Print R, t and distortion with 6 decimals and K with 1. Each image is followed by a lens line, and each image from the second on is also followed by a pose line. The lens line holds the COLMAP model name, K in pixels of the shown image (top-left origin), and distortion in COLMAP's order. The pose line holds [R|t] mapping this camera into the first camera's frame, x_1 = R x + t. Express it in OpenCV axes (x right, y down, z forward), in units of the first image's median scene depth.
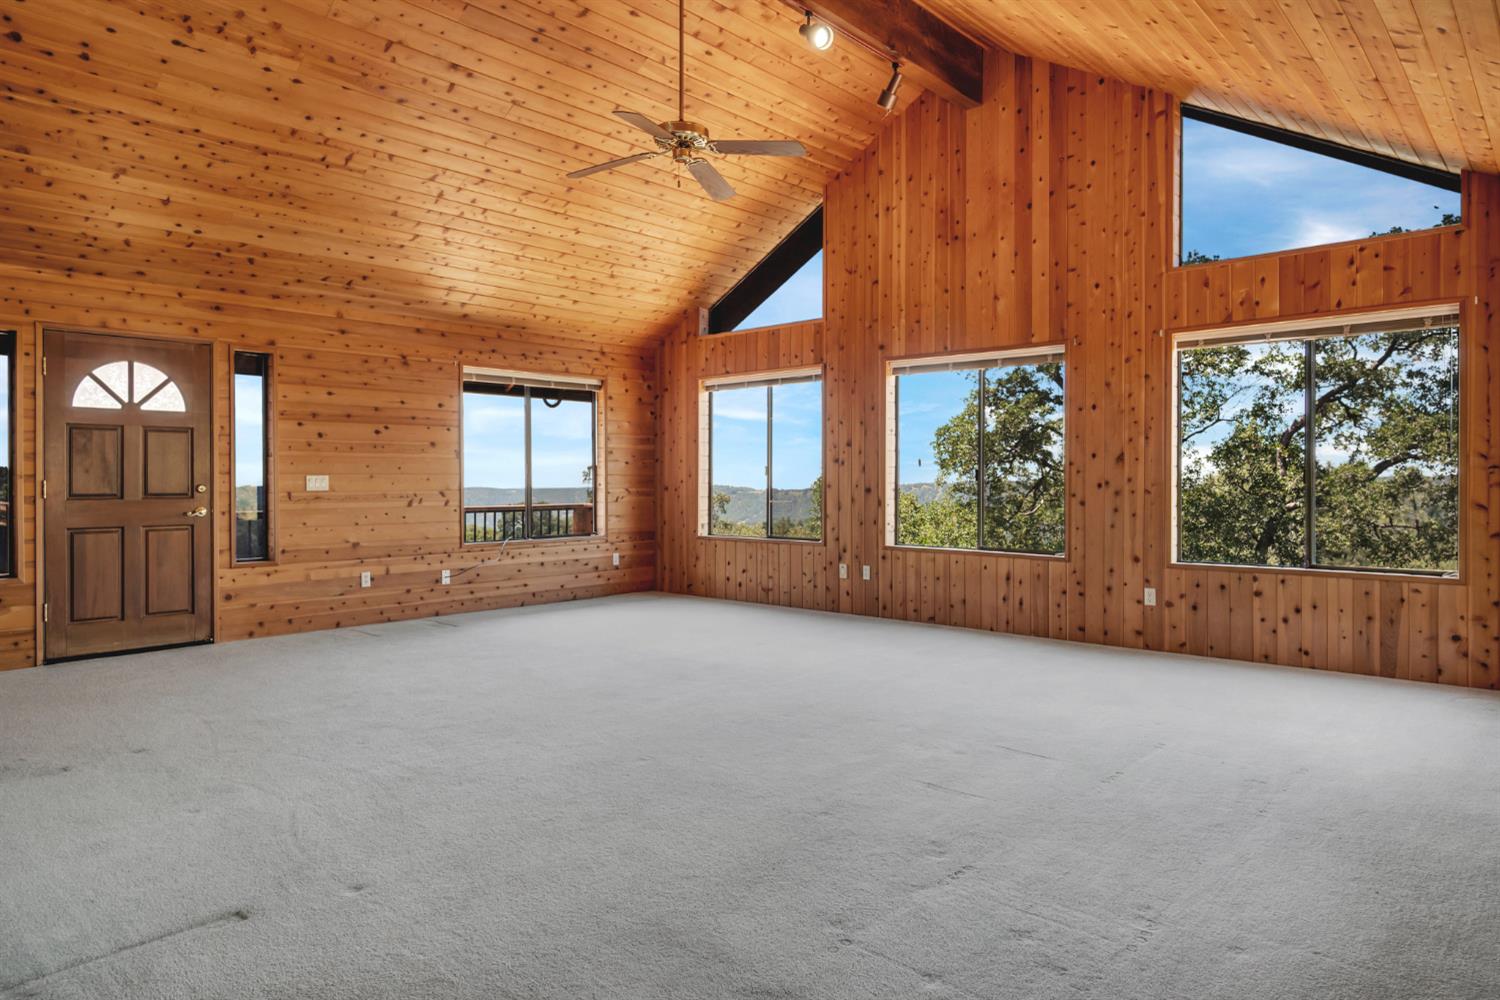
lens RADIAL K [[921.5, 0, 737.0], [0, 921.5, 494.1], [0, 0, 1]] dist [0.005411, -0.001859]
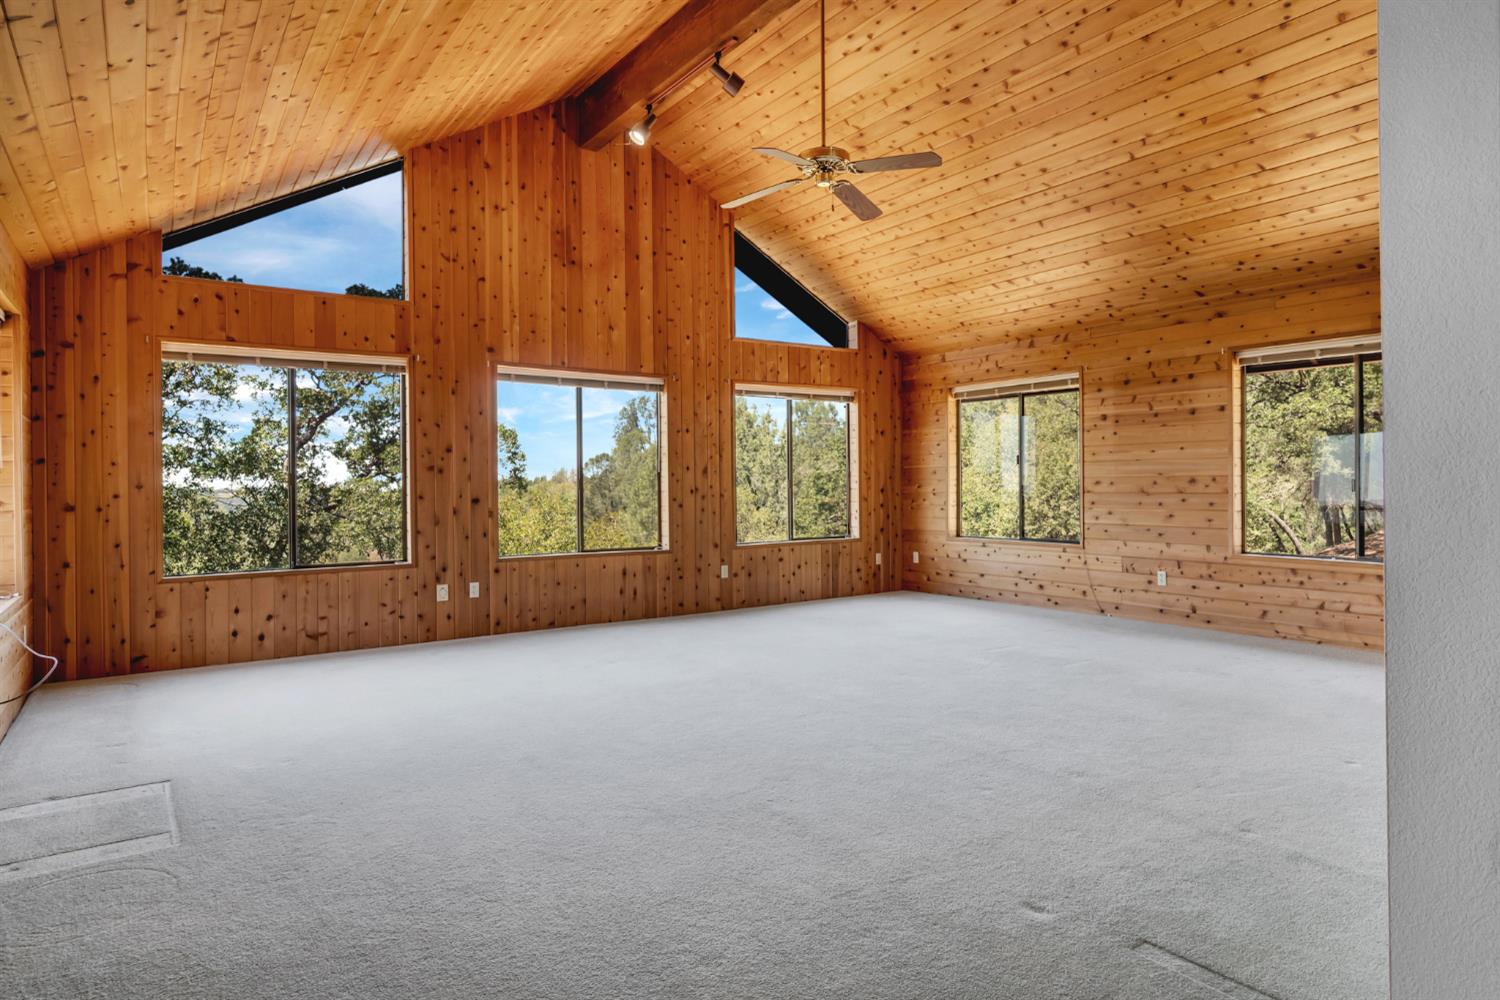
lens RADIAL K [[880.7, 0, 736.6], [0, 880.7, 493.0], [0, 0, 1]] dist [-0.000510, 0.002169]
pose [[0.227338, -0.008500, 0.973779, -0.704307], [0.027376, 0.999622, 0.002335, -0.007312], [-0.973431, 0.026127, 0.227485, 0.578830]]
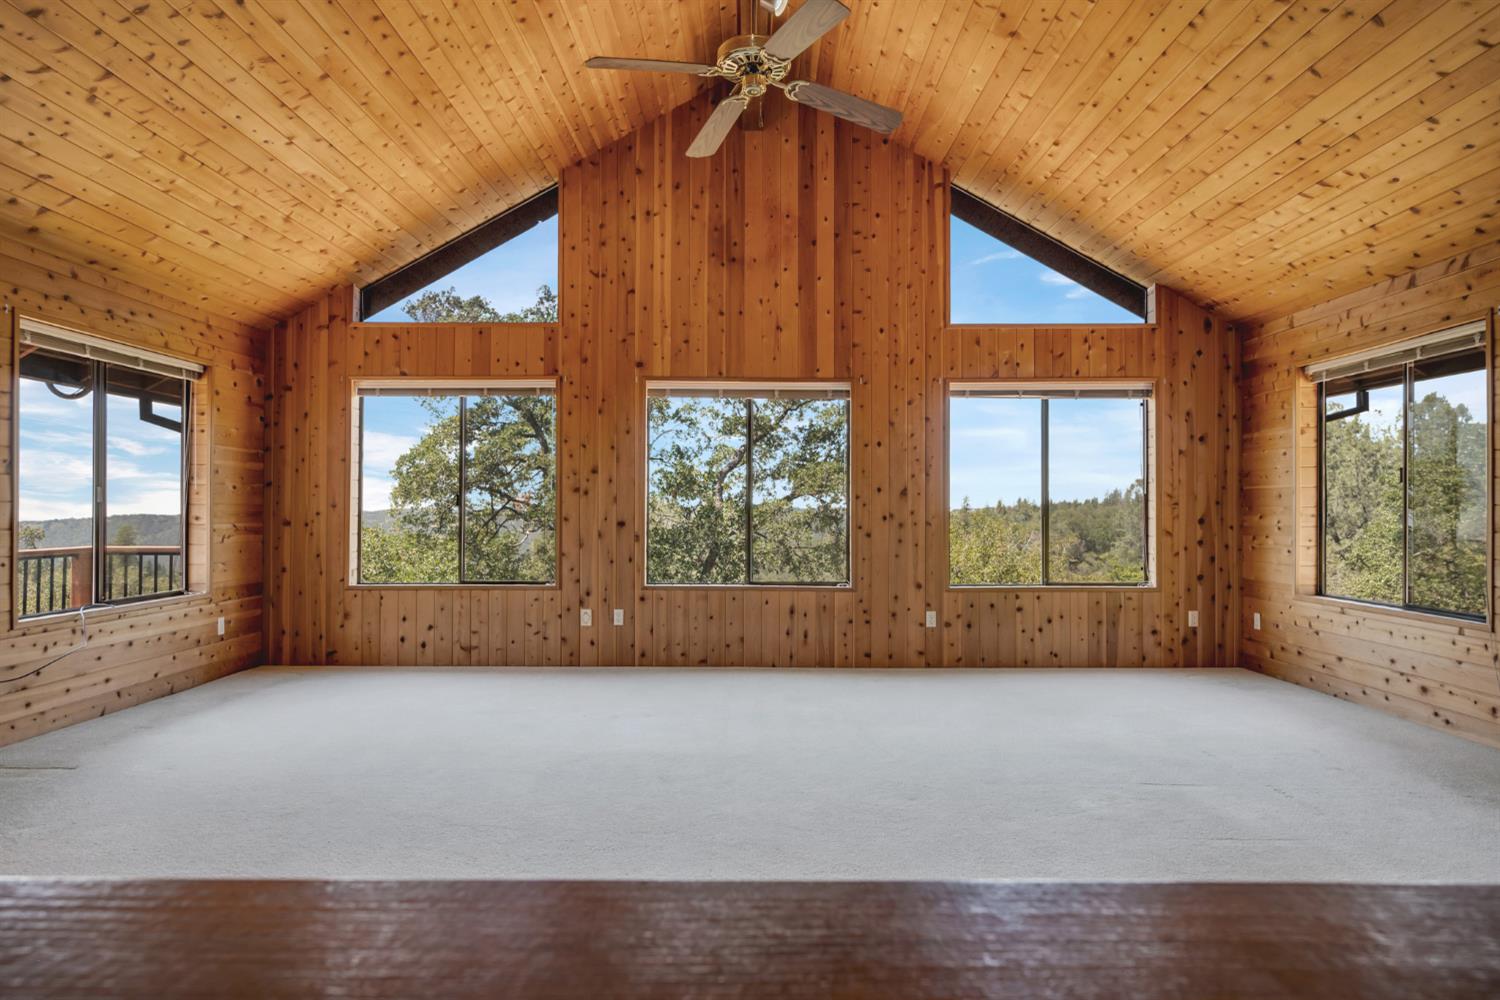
lens RADIAL K [[880.7, 0, 748.4], [0, 880.7, 505.3], [0, 0, 1]] dist [-0.000510, 0.002169]
pose [[0.745020, 0.006698, 0.667009, -0.353033], [0.008178, 0.999783, -0.019174, -0.005130], [-0.666992, 0.019740, 0.744803, 0.307238]]
